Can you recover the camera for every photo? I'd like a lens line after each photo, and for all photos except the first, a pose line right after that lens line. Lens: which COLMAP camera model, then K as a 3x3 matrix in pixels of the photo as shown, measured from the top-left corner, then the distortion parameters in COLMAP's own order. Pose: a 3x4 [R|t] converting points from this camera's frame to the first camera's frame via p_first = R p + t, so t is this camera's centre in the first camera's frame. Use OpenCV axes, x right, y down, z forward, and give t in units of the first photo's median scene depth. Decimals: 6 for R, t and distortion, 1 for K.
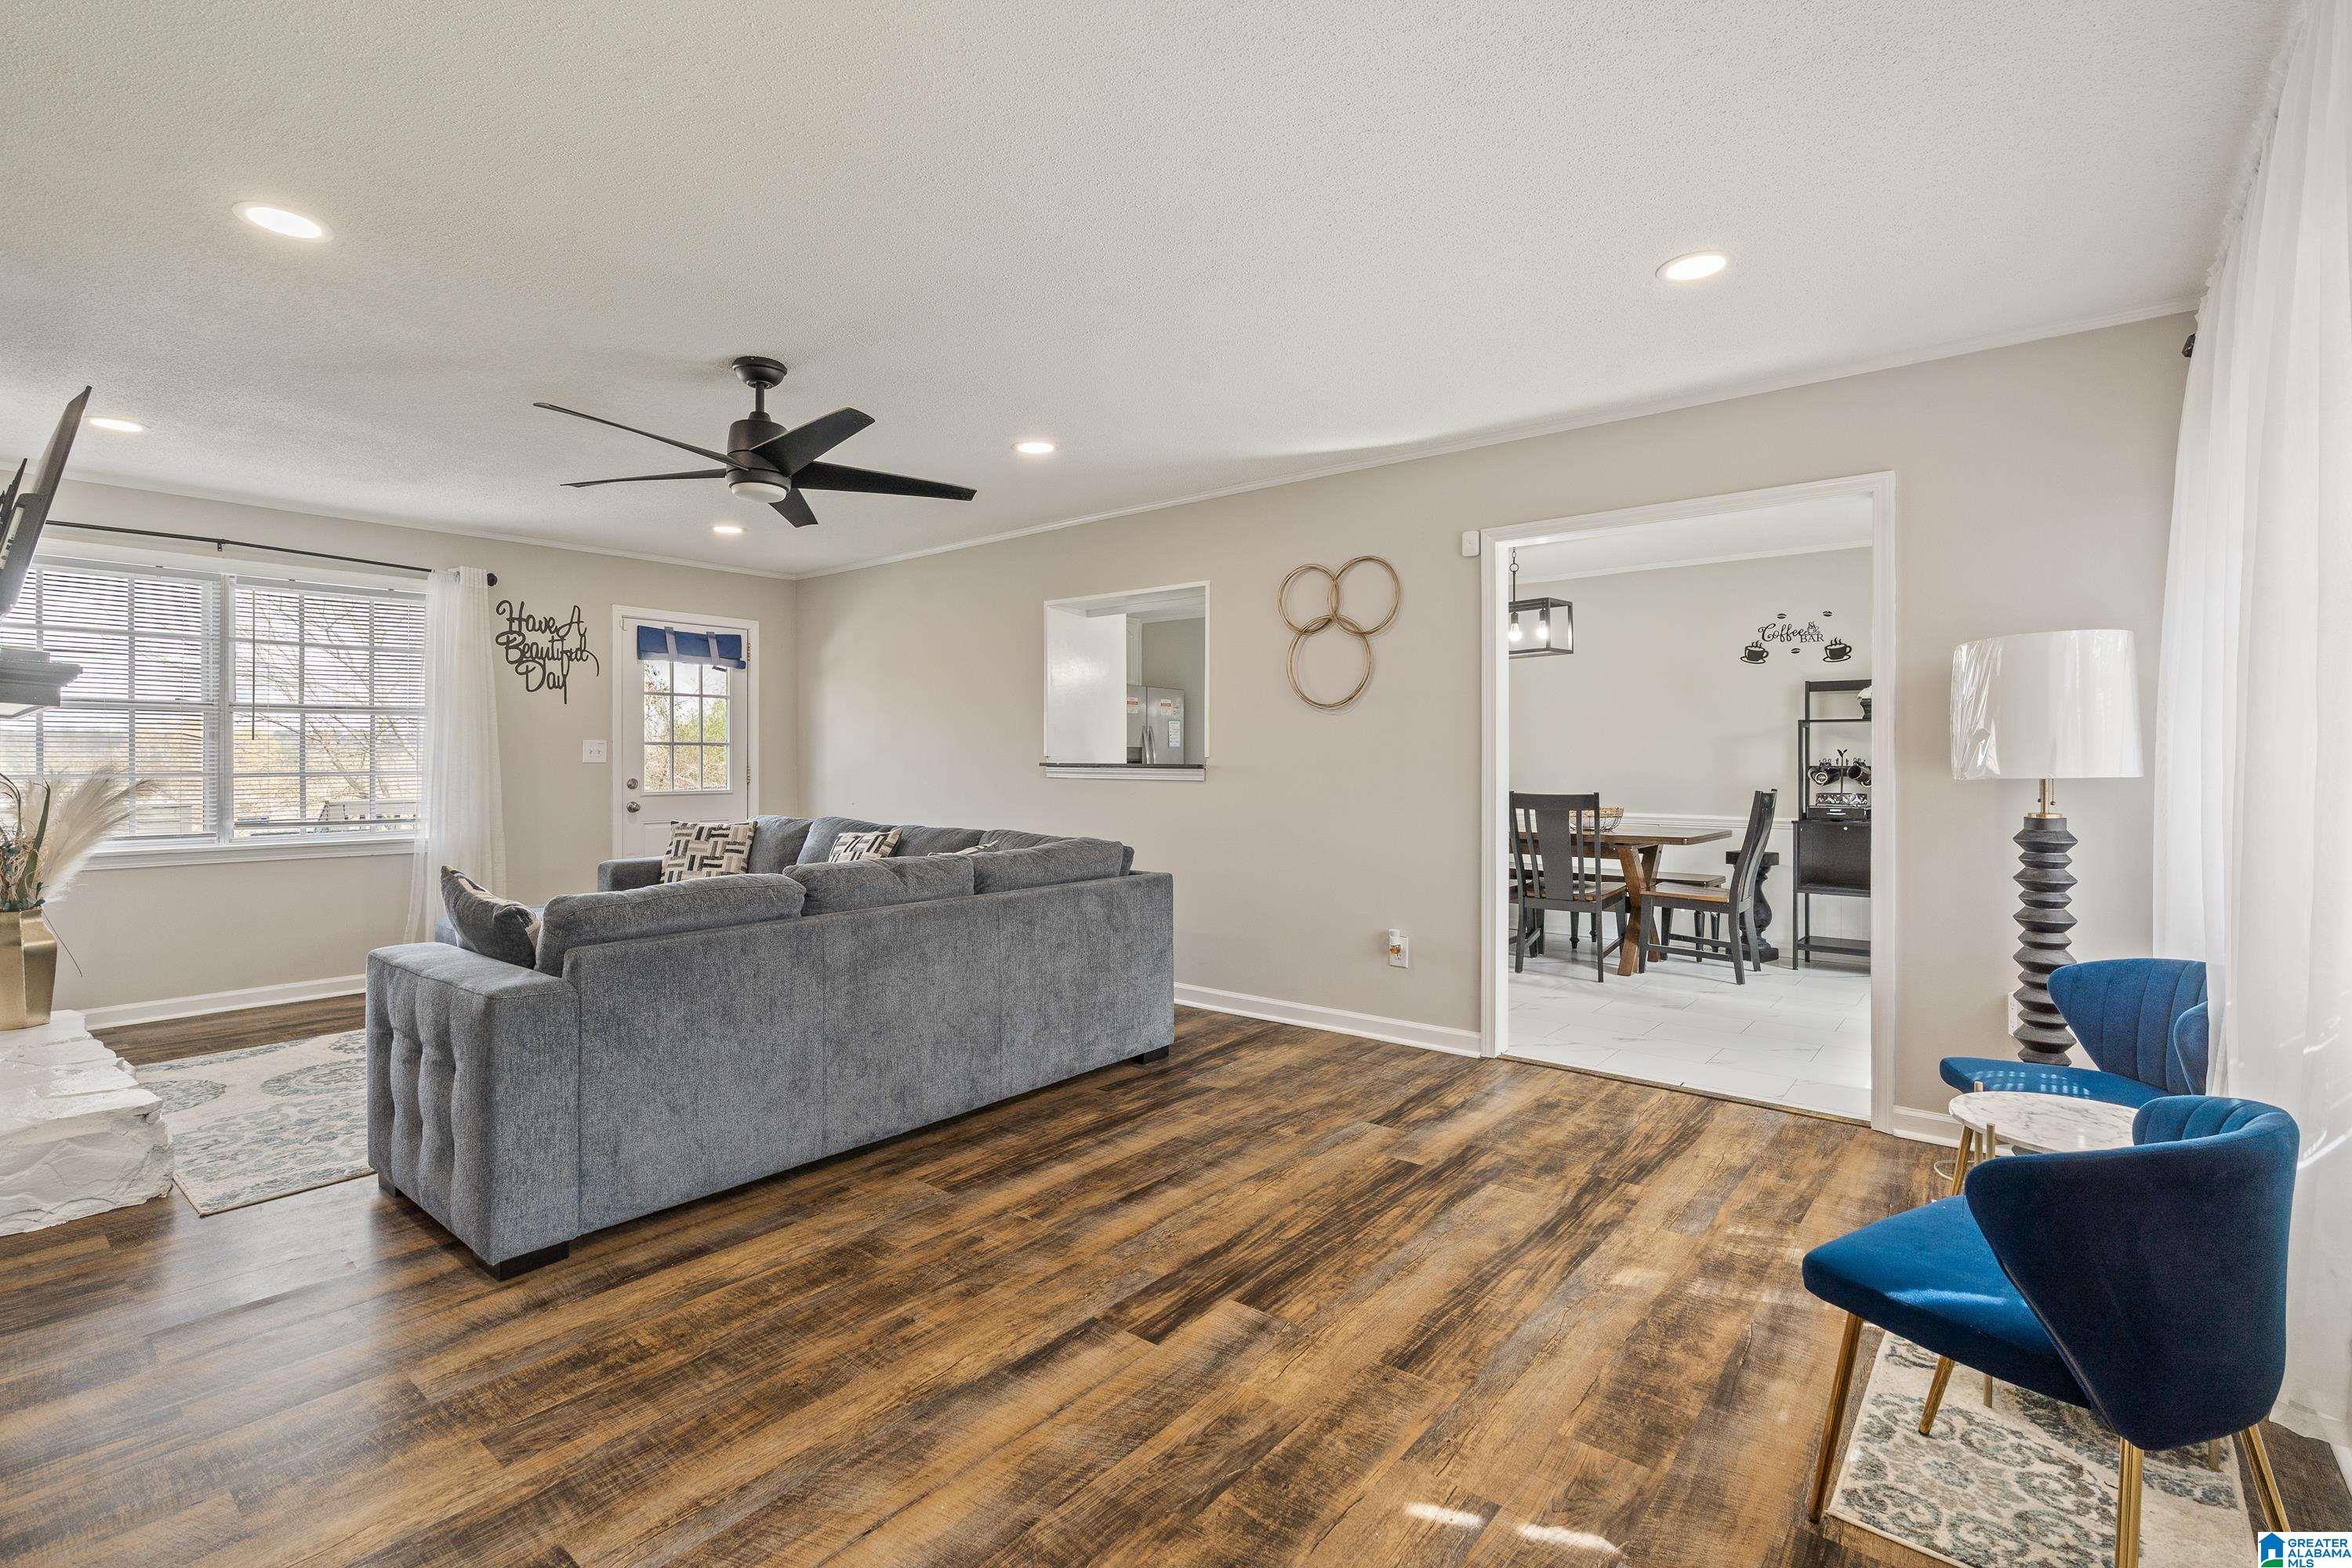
lens RADIAL K [[1080.8, 0, 1164.1], [0, 1080.8, 757.9], [0, 0, 1]] dist [-0.002944, 0.000501]
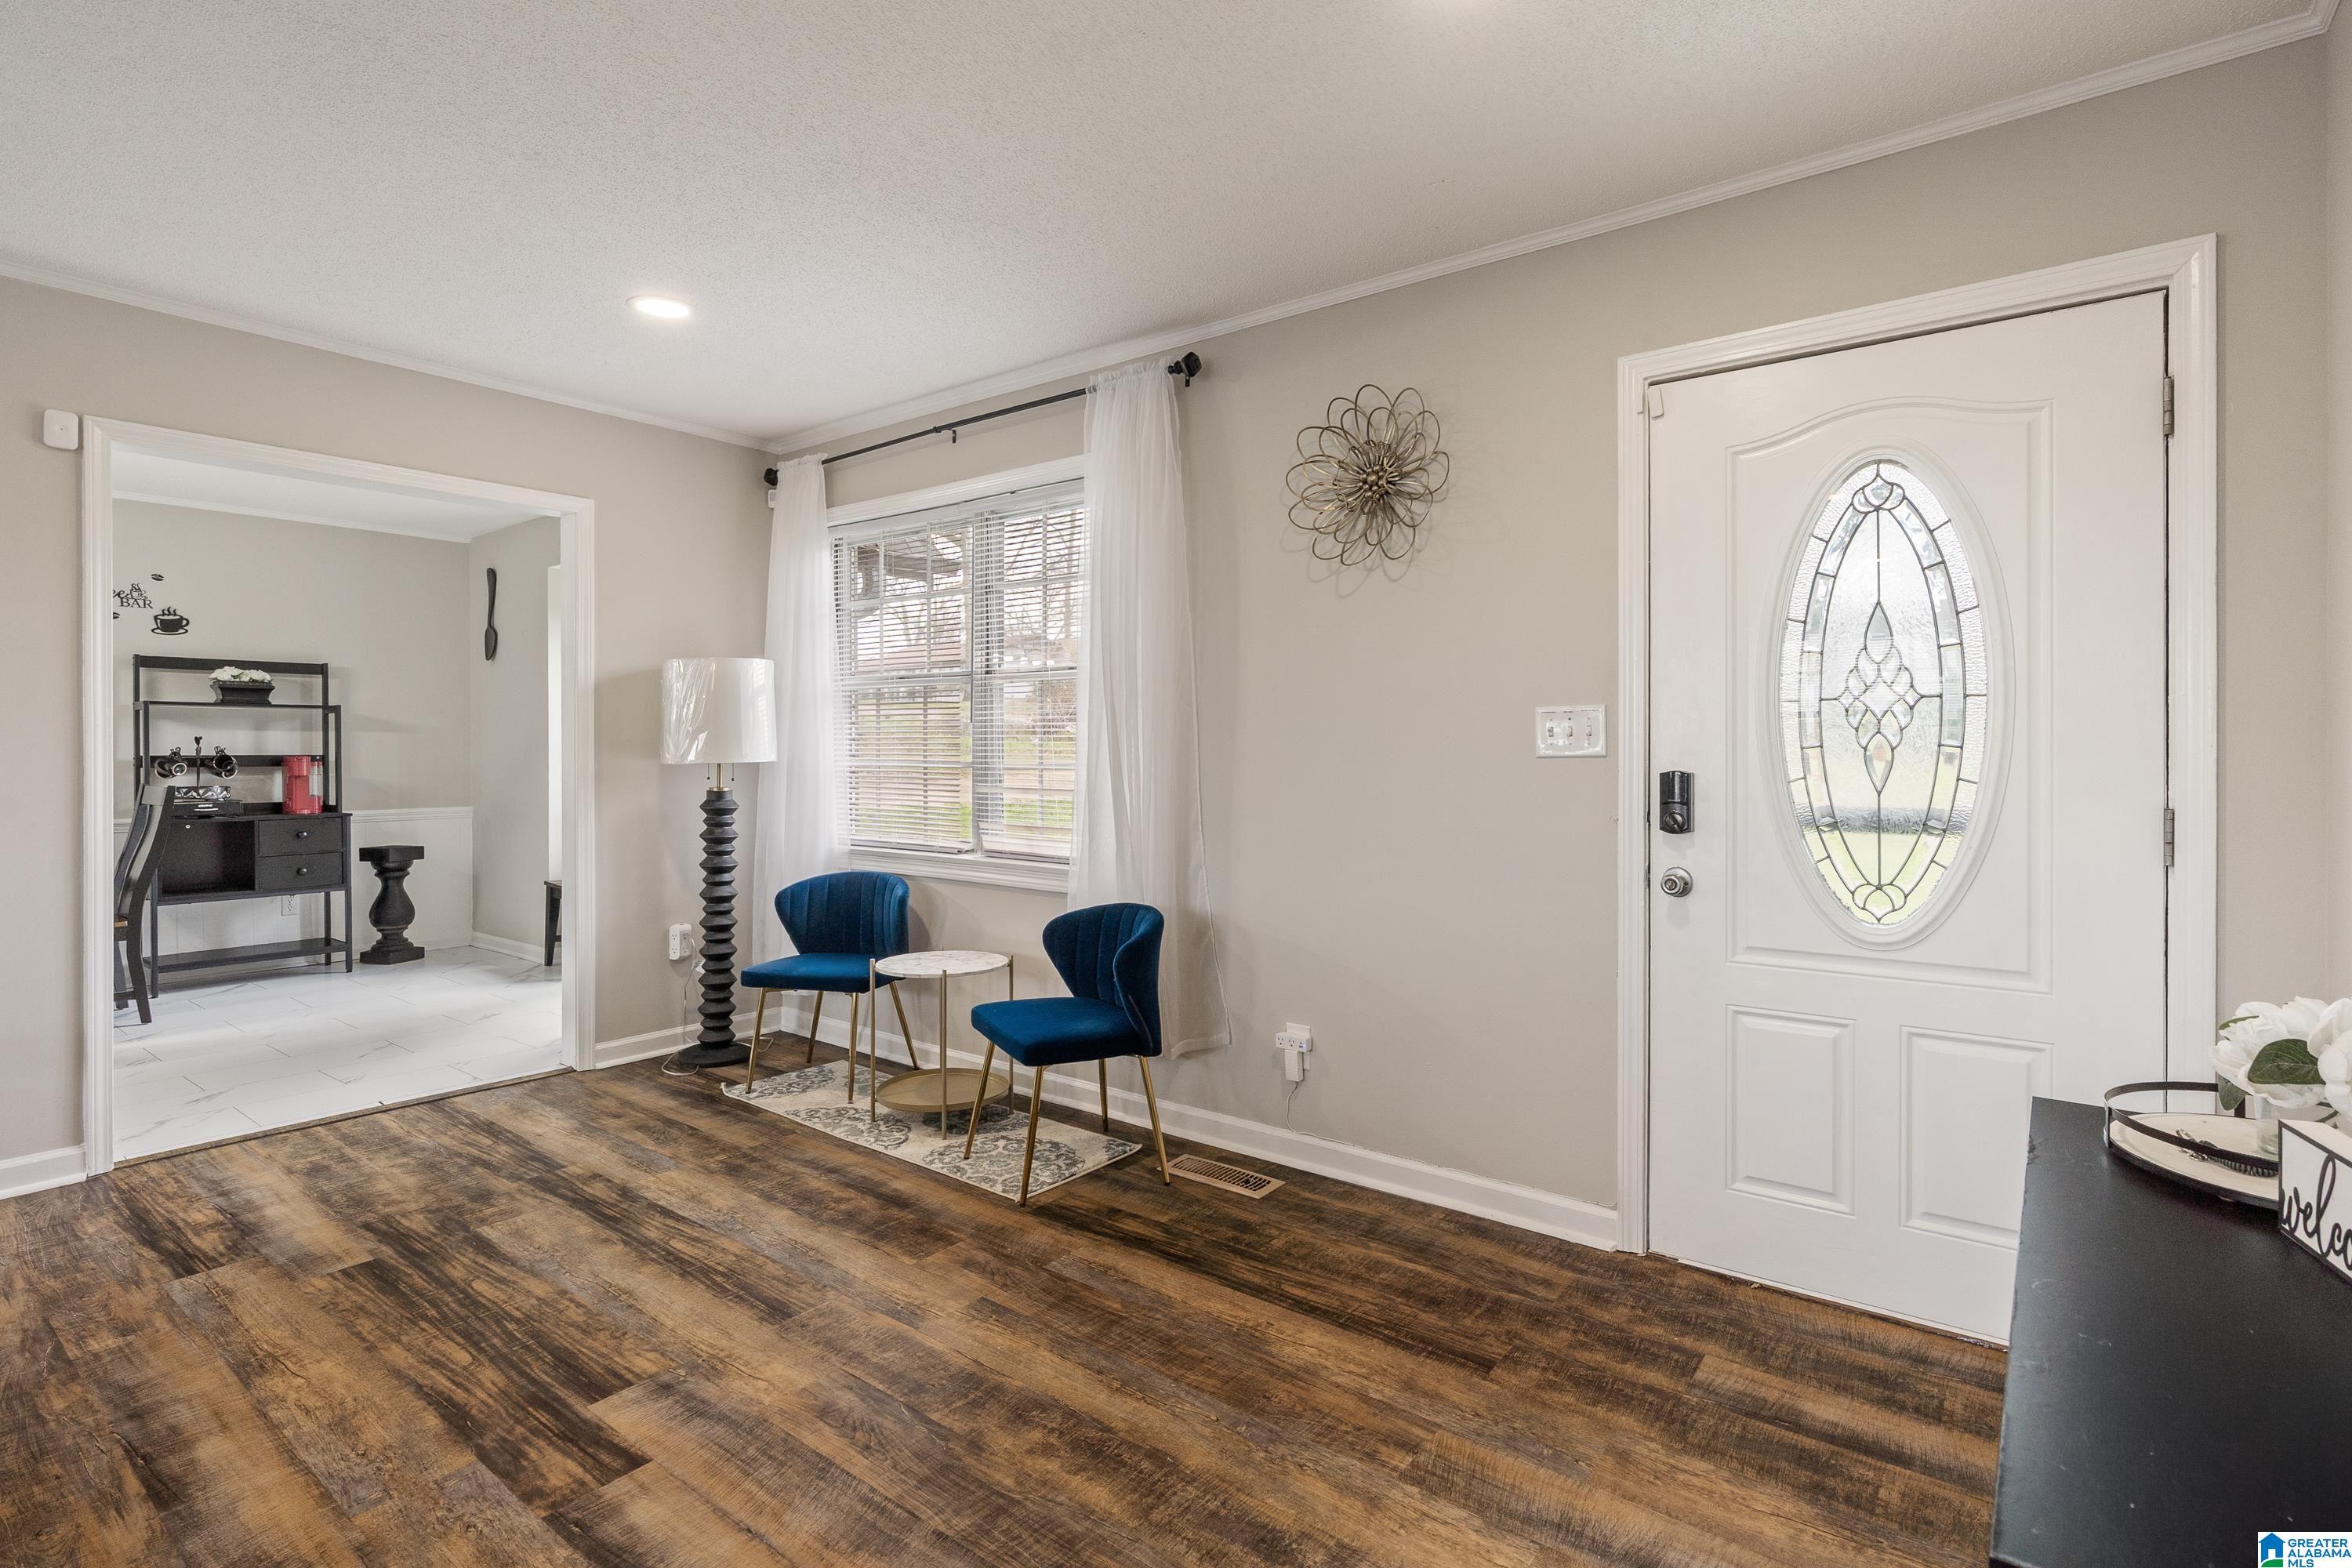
lens RADIAL K [[1137.7, 0, 1184.8], [0, 1137.7, 739.3], [0, 0, 1]] dist [-0.011778, 0.004001]
pose [[-0.042068, 0.007118, 0.999089, -0.628453], [-0.001422, 0.999973, -0.007184, 0.000349], [-0.999114, -0.001723, -0.042057, 0.447965]]
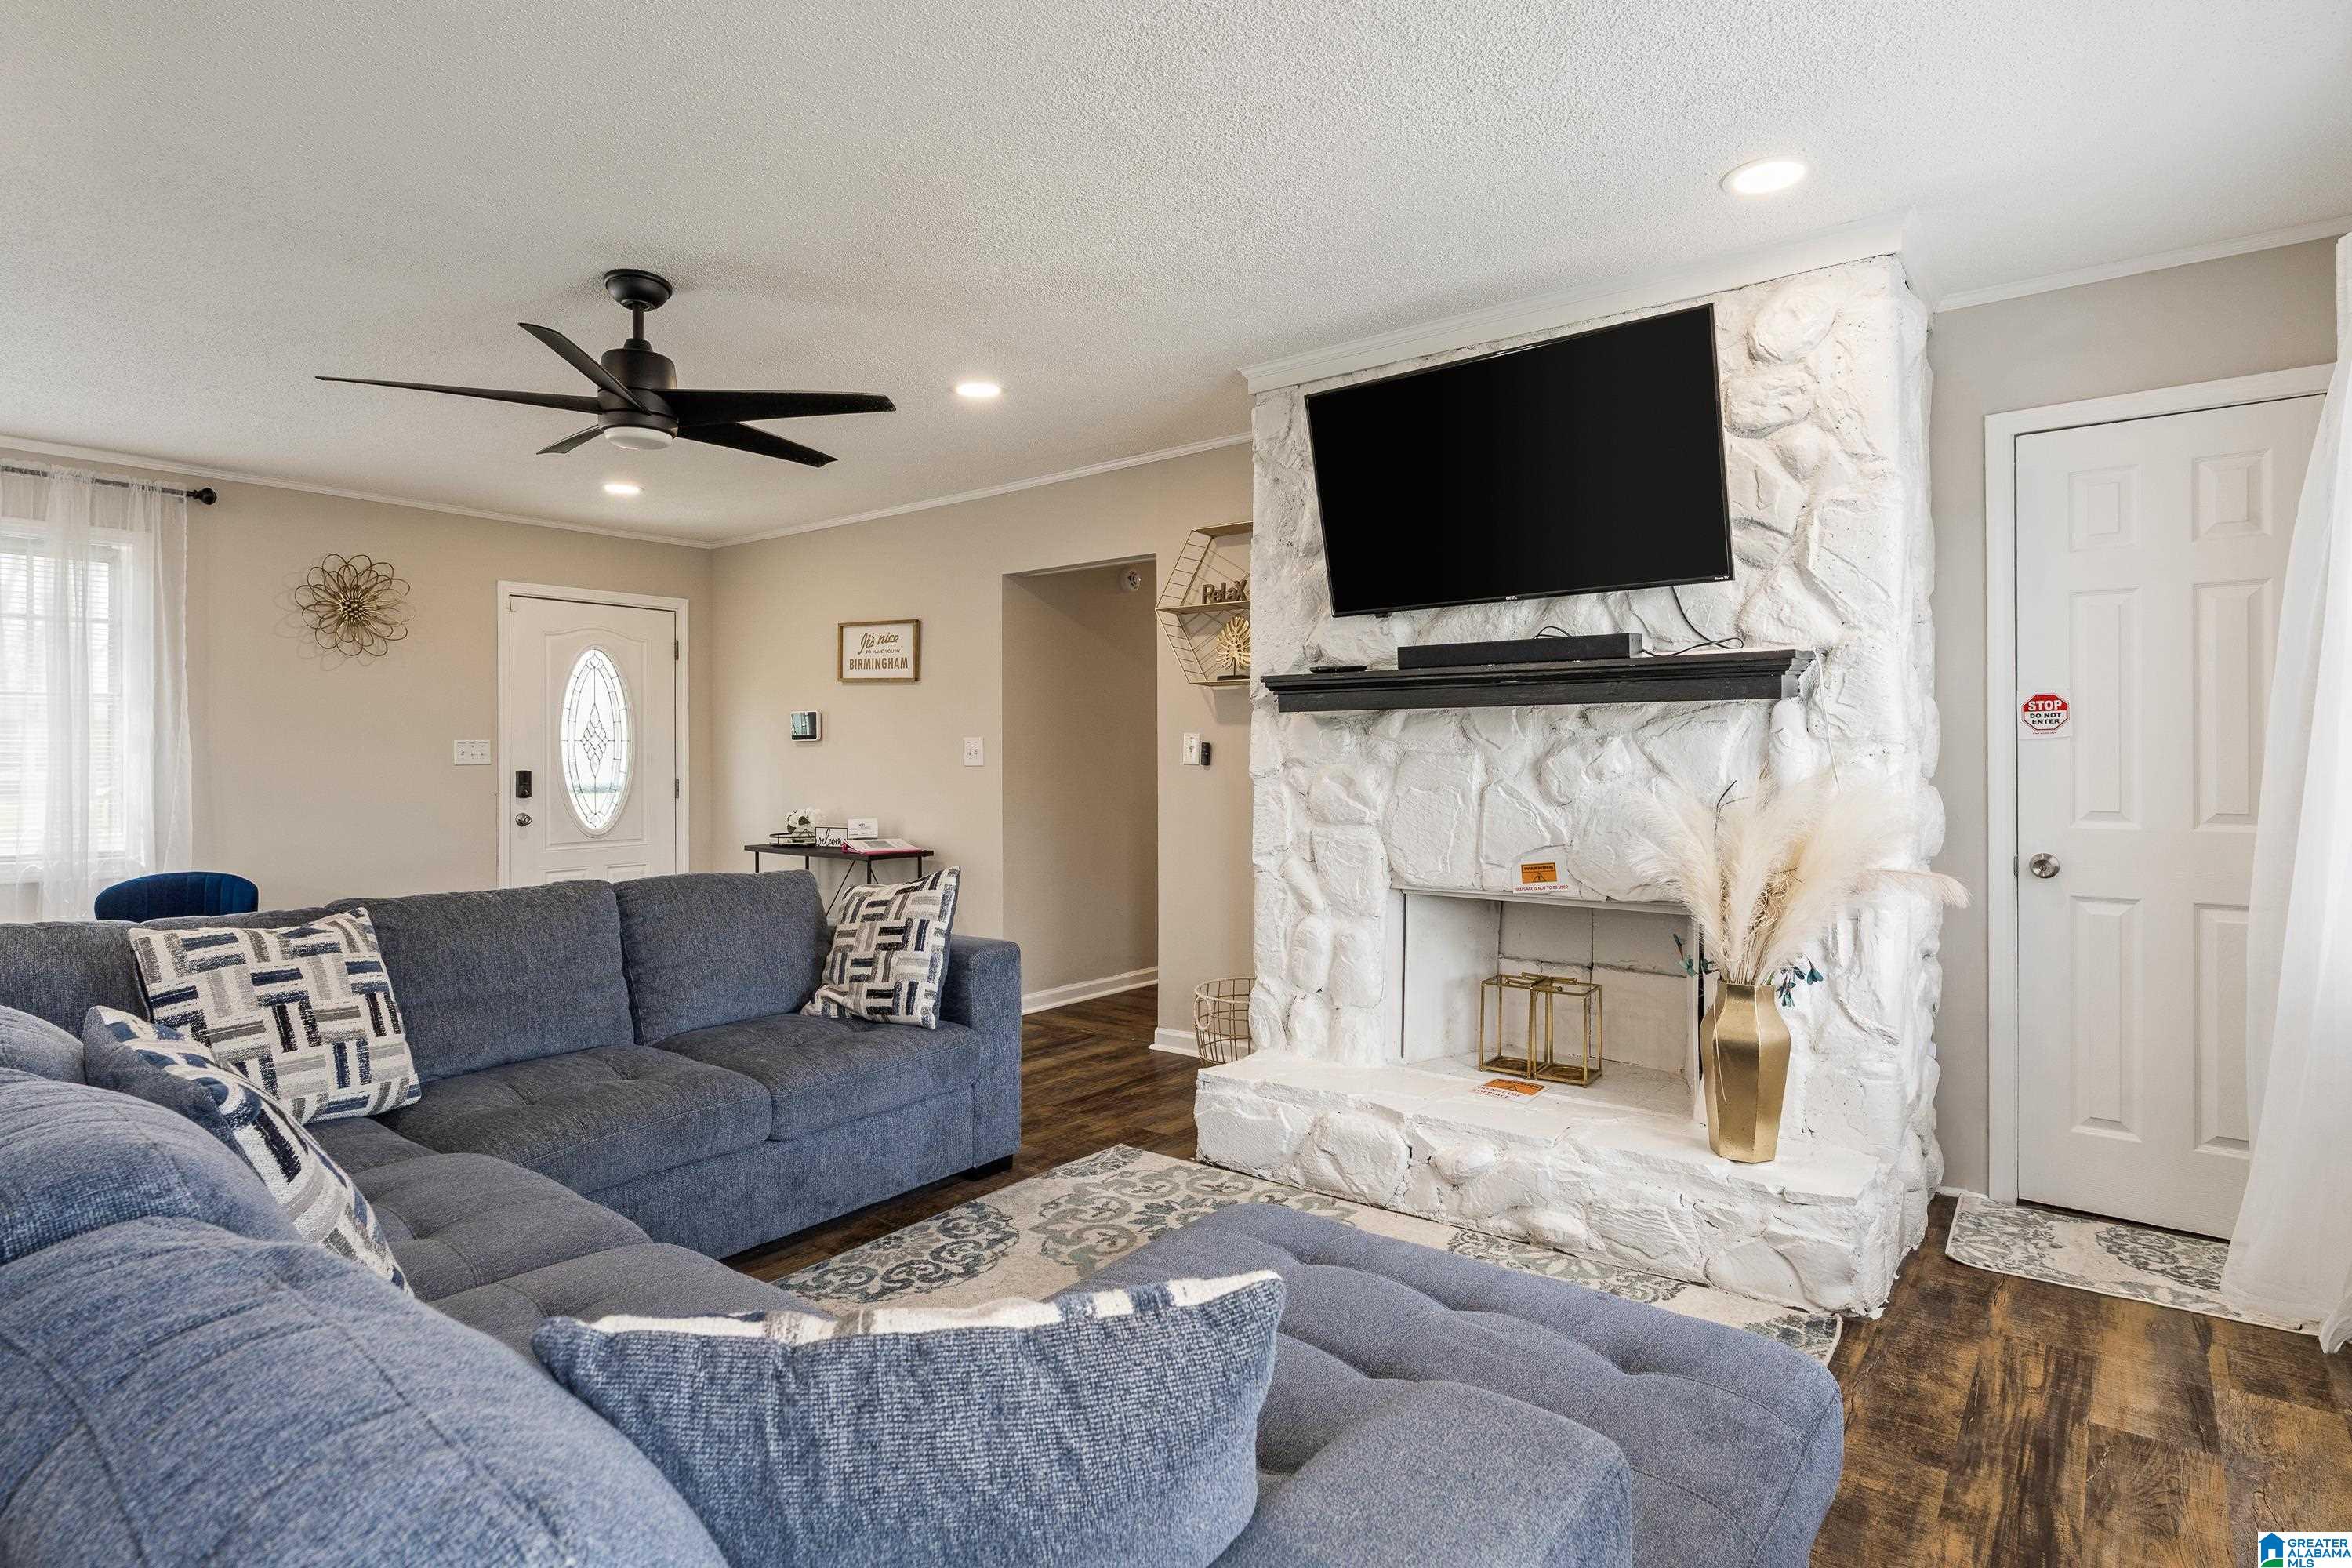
lens RADIAL K [[1227.2, 0, 1182.9], [0, 1227.2, 758.3], [0, 0, 1]] dist [-0.001425, 0.000755]
pose [[-0.999305, 0.001602, -0.037239, -0.825493], [0.001623, 0.999999, -0.000528, 0.000495], [0.037238, -0.000588, -0.999306, 2.138398]]
